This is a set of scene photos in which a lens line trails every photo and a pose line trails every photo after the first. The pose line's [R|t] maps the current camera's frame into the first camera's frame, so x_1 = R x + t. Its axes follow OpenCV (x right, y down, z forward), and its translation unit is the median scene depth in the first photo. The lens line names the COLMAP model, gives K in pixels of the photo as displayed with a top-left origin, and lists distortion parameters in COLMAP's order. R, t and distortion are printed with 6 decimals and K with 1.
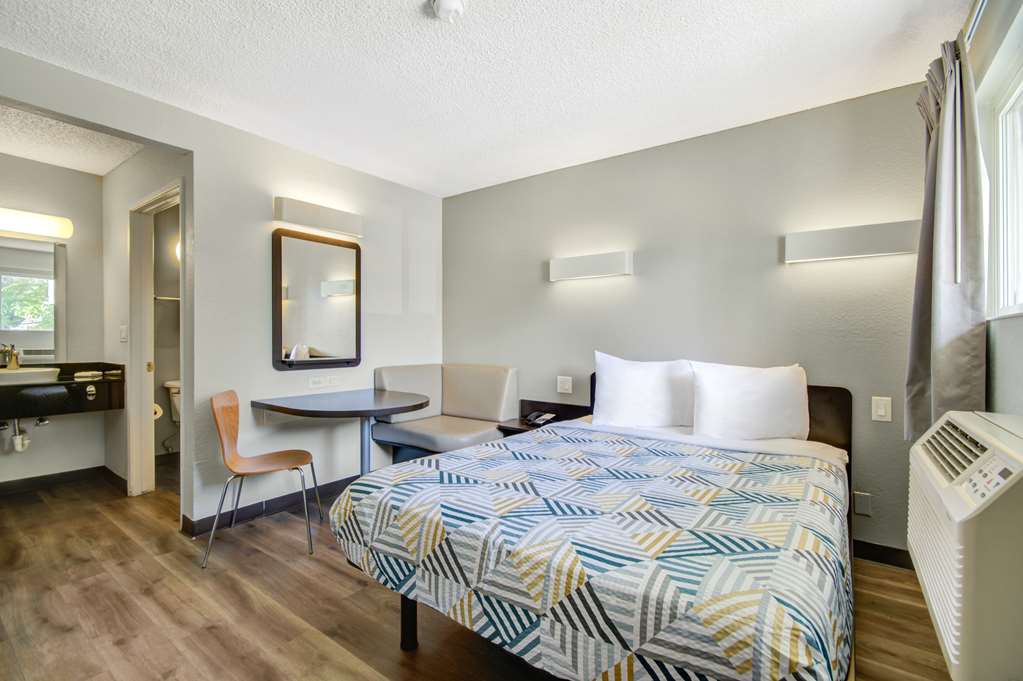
lens RADIAL K [[453.7, 0, 511.5], [0, 453.7, 340.5], [0, 0, 1]] dist [-0.004952, -0.000185]
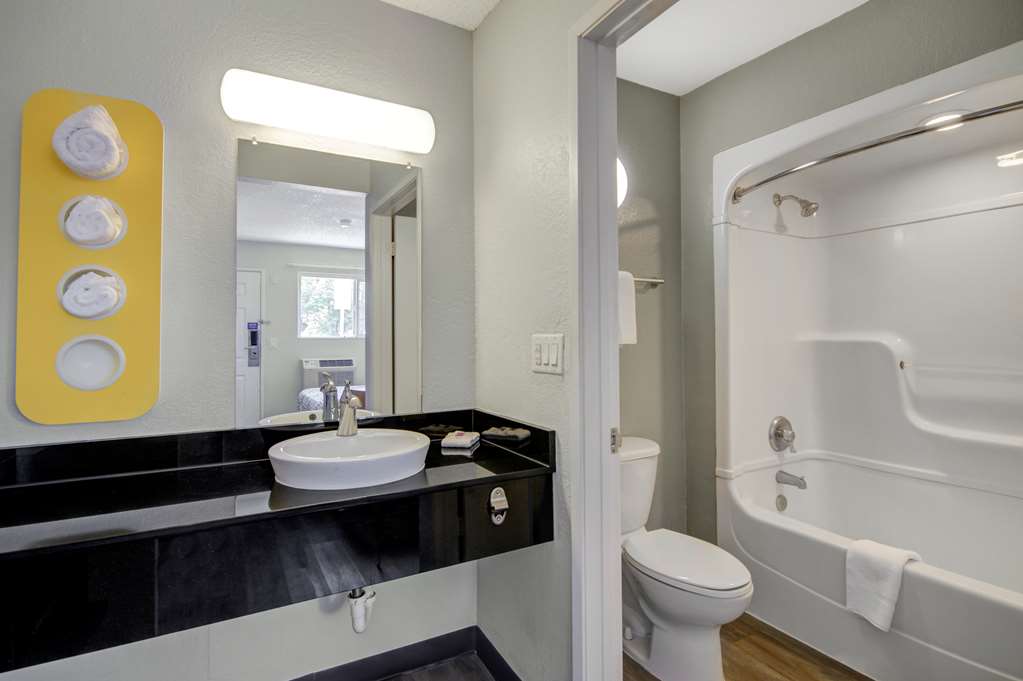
lens RADIAL K [[502.3, 0, 511.5], [0, 502.3, 340.5], [0, 0, 1]] dist [0.001353, 0.000093]
pose [[0.904748, 0.002766, -0.425938, -0.353605], [-0.006098, 0.999961, -0.006458, -0.012266], [0.425903, 0.008440, 0.904729, 0.293019]]
